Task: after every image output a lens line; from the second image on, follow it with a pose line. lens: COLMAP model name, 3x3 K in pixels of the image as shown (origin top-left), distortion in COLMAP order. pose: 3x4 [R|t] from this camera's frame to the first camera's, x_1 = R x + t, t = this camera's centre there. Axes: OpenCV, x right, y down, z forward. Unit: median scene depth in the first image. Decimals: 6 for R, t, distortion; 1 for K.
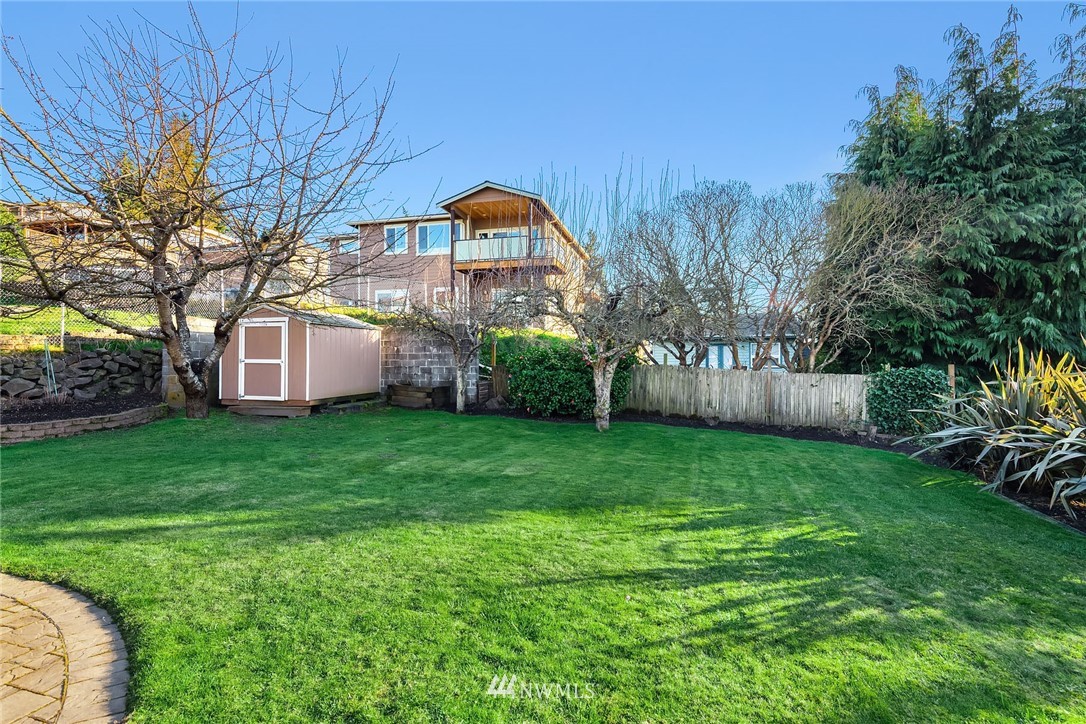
lens RADIAL K [[527.1, 0, 543.7], [0, 527.1, 354.3], [0, 0, 1]] dist [0.004676, -0.003295]
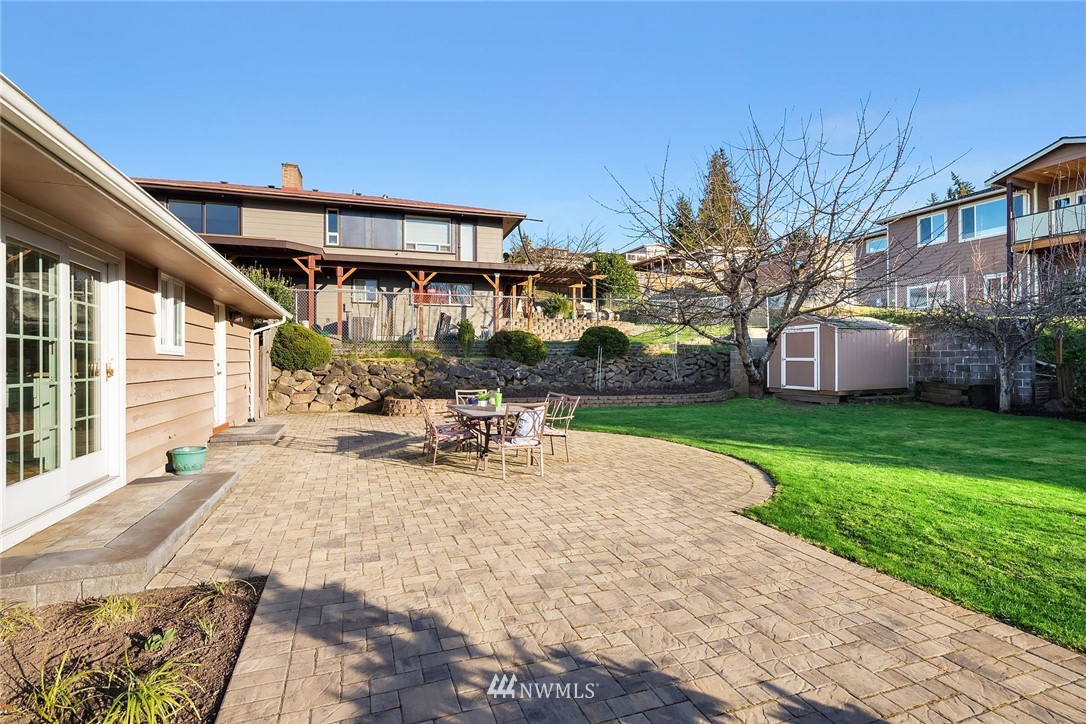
lens RADIAL K [[527.1, 0, 534.8], [0, 527.1, 361.7], [0, 0, 1]] dist [0.004676, -0.003295]
pose [[0.594995, -0.000994, -0.803729, 0.117446], [0.014841, 0.999842, 0.009750, -0.003241], [0.803593, -0.017730, 0.594916, -0.283446]]
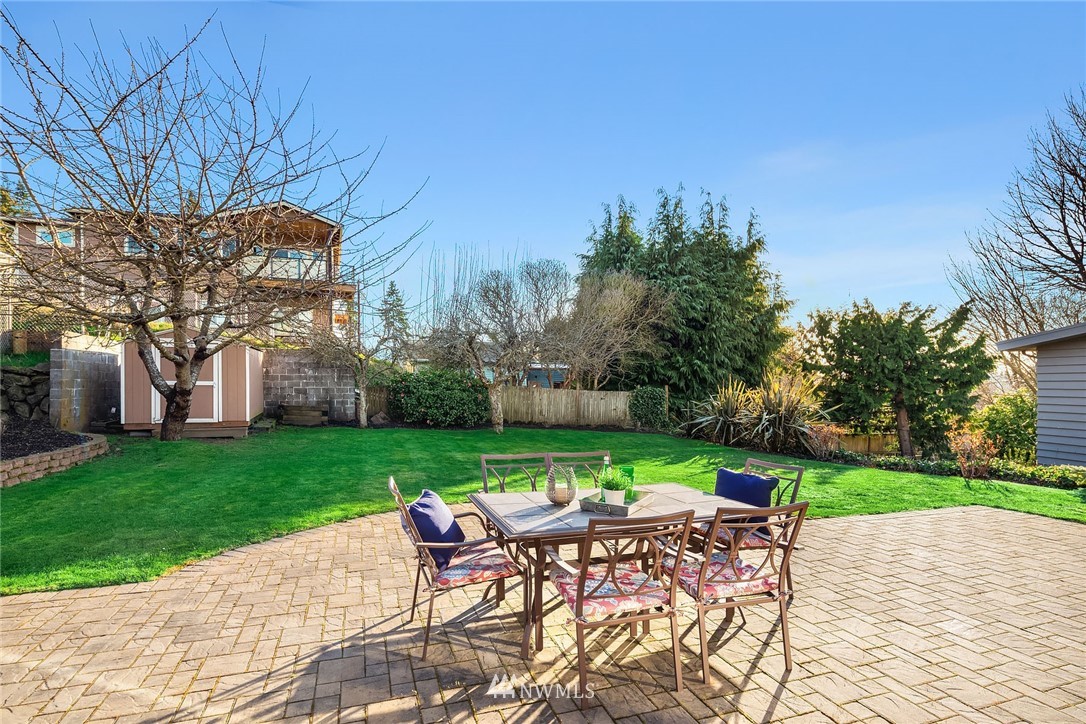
lens RADIAL K [[527.1, 0, 539.1], [0, 527.1, 370.0], [0, 0, 1]] dist [0.004676, -0.003295]
pose [[0.814127, 0.015686, 0.580475, -0.574773], [-0.012854, 0.999877, -0.008991, -0.010729], [-0.580544, -0.000142, 0.814229, -0.180960]]
